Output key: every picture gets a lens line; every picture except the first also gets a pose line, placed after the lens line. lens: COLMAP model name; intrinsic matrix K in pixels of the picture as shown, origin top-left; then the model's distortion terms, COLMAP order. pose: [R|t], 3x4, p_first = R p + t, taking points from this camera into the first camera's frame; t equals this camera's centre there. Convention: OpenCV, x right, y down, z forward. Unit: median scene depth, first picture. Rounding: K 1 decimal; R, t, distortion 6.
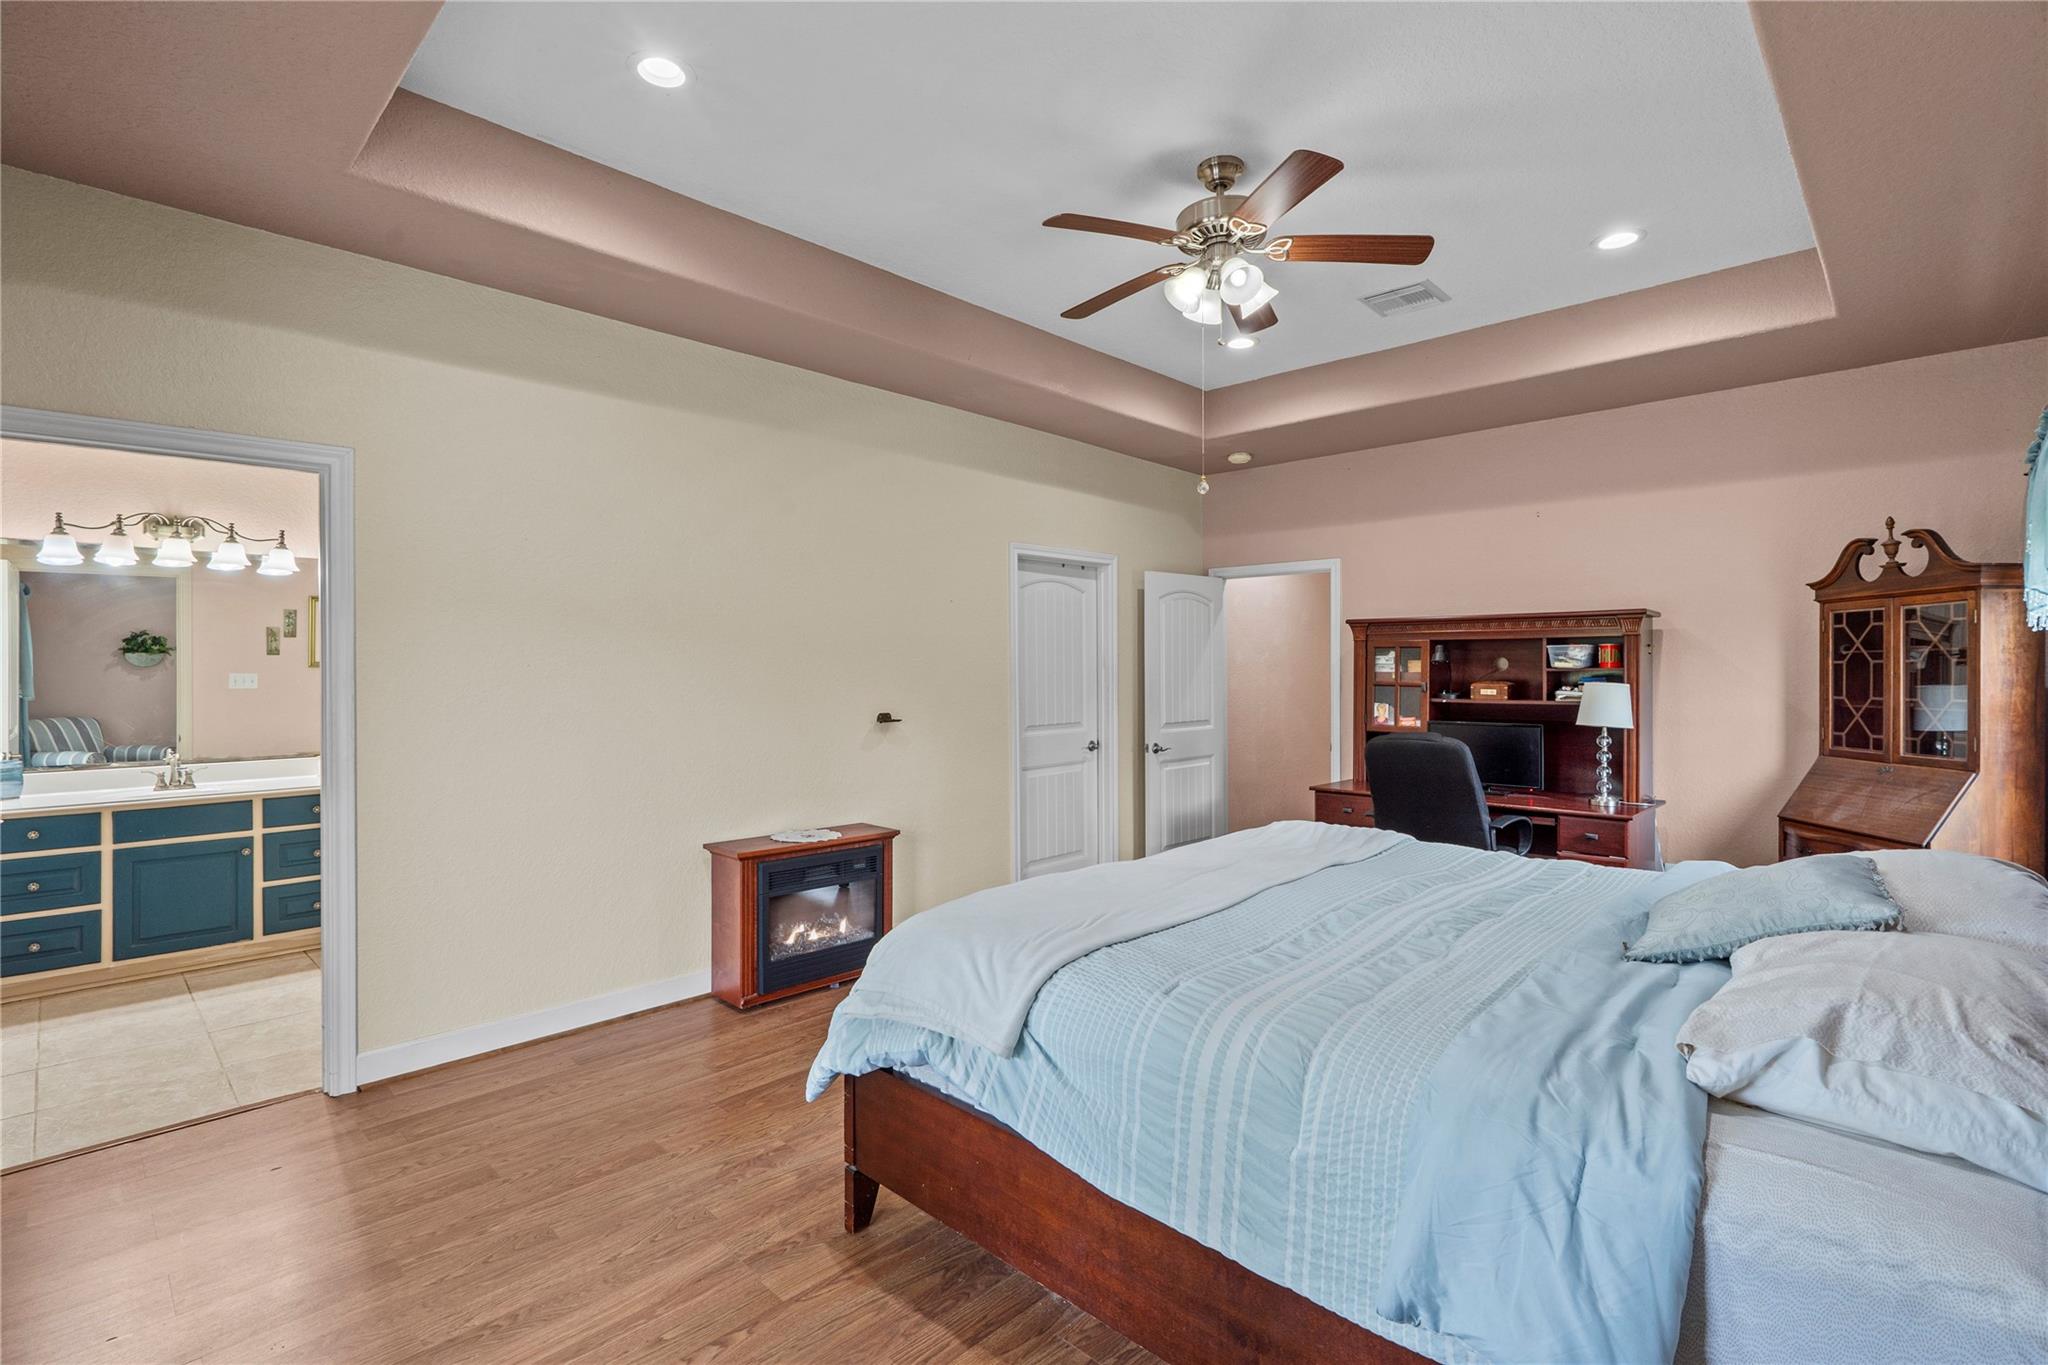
lens RADIAL K [[945.5, 0, 1023.1], [0, 945.5, 677.7], [0, 0, 1]] dist [-0.003789, 0.001027]
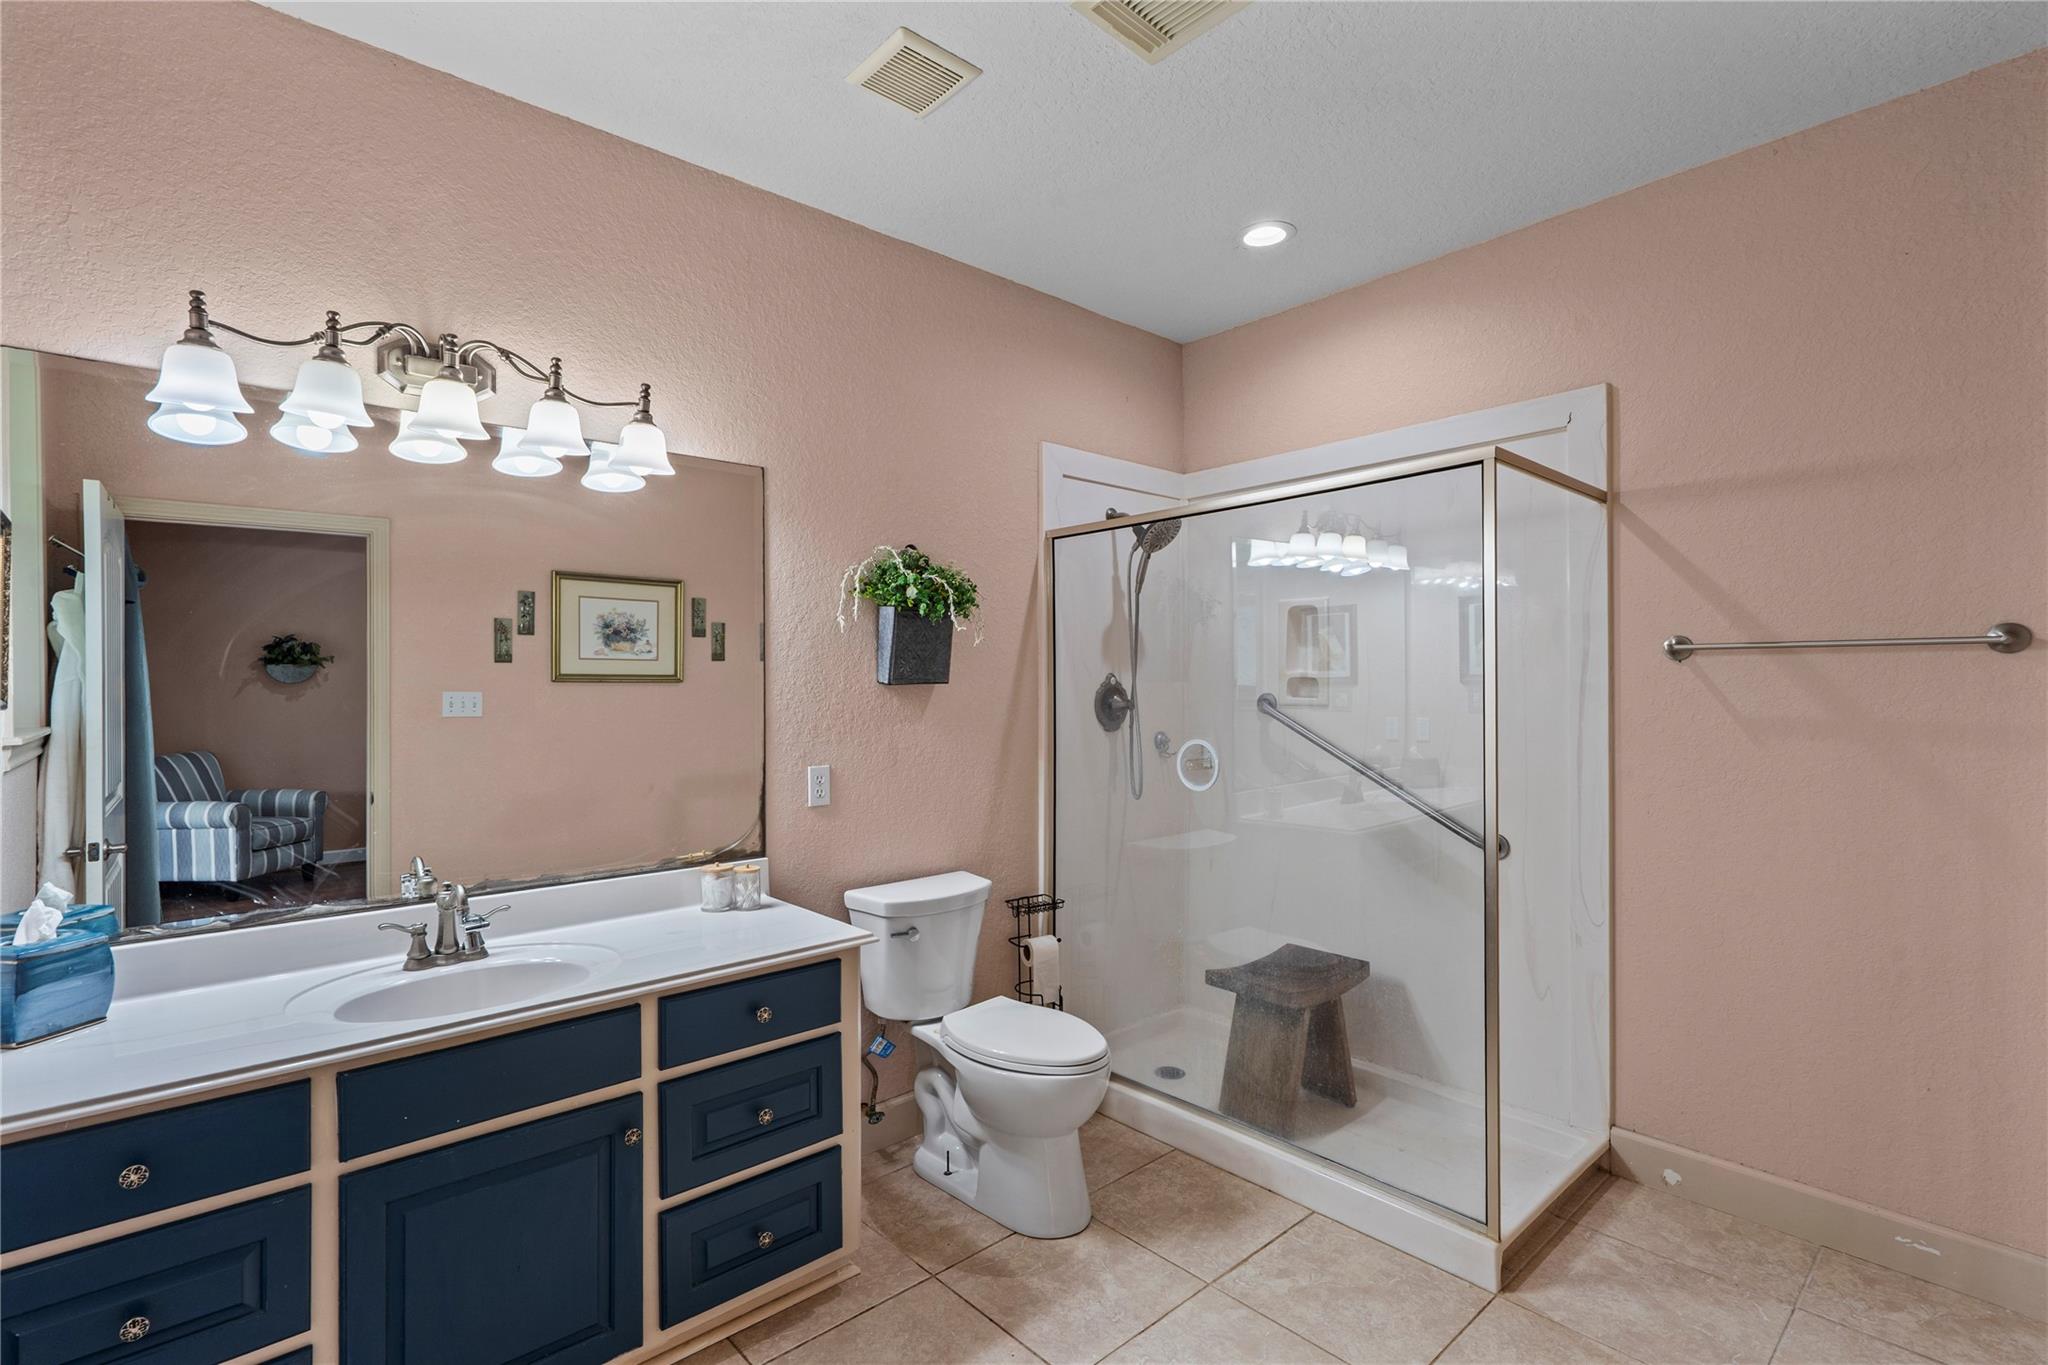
lens RADIAL K [[945.5, 0, 1015.0], [0, 945.5, 685.4], [0, 0, 1]] dist [-0.003789, 0.001027]
pose [[0.997571, -0.007062, -0.069295, -0.607991], [0.006743, 0.999966, -0.004838, -0.005486], [0.069327, 0.004359, 0.997584, 0.585393]]
